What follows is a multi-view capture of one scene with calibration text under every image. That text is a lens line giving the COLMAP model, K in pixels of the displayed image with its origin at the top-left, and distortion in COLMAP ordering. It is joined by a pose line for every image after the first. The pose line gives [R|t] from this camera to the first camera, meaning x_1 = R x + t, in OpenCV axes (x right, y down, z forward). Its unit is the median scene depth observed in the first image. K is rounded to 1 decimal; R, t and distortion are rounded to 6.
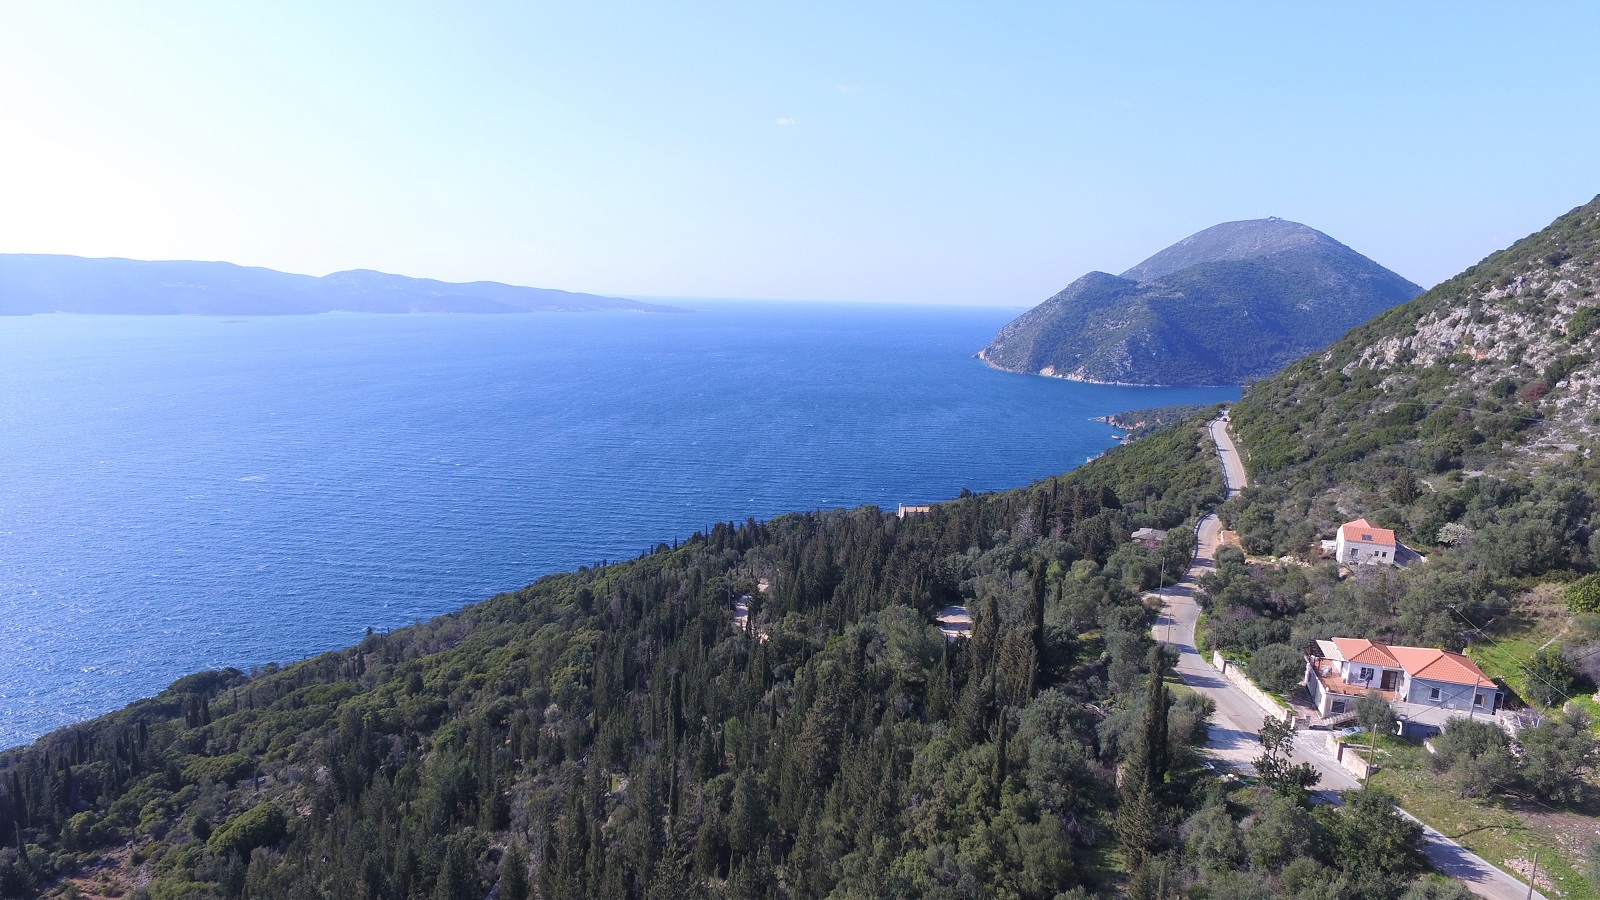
lens RADIAL K [[930.1, 0, 798.4], [0, 930.1, 447.5], [0, 0, 1]] dist [-0.004605, 0.006324]
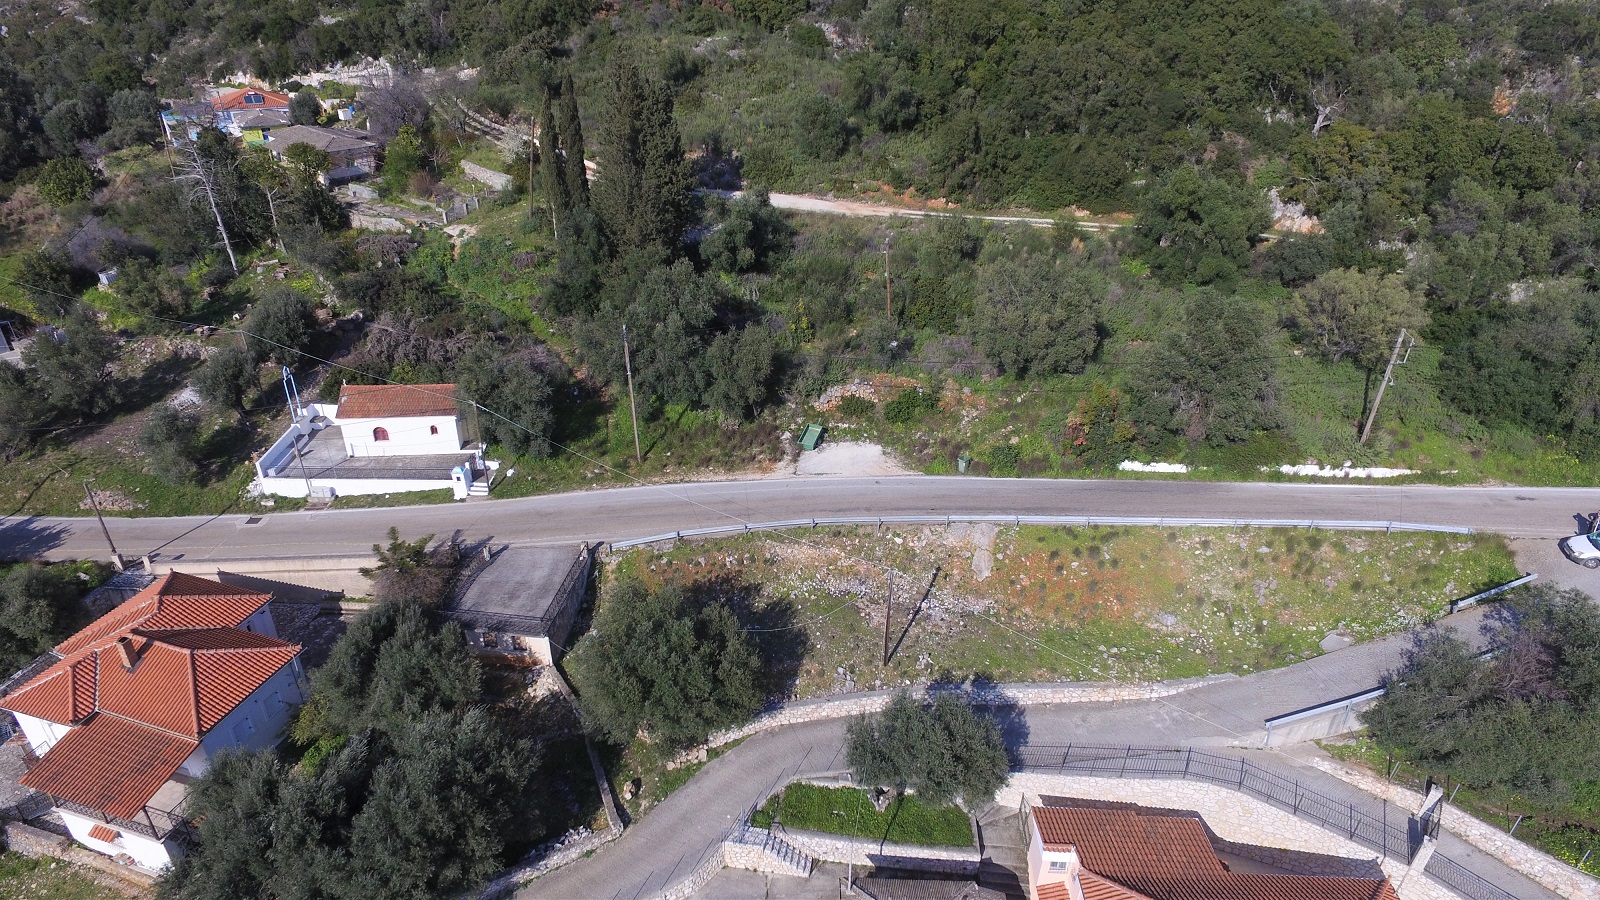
lens RADIAL K [[930.1, 0, 805.1], [0, 930.1, 454.3], [0, 0, 1]] dist [-0.004605, 0.006324]
pose [[0.215705, -0.491832, 0.843548, 0.199787], [0.127366, 0.870676, 0.475080, 0.082890], [-0.968116, 0.004962, 0.250452, 0.144168]]
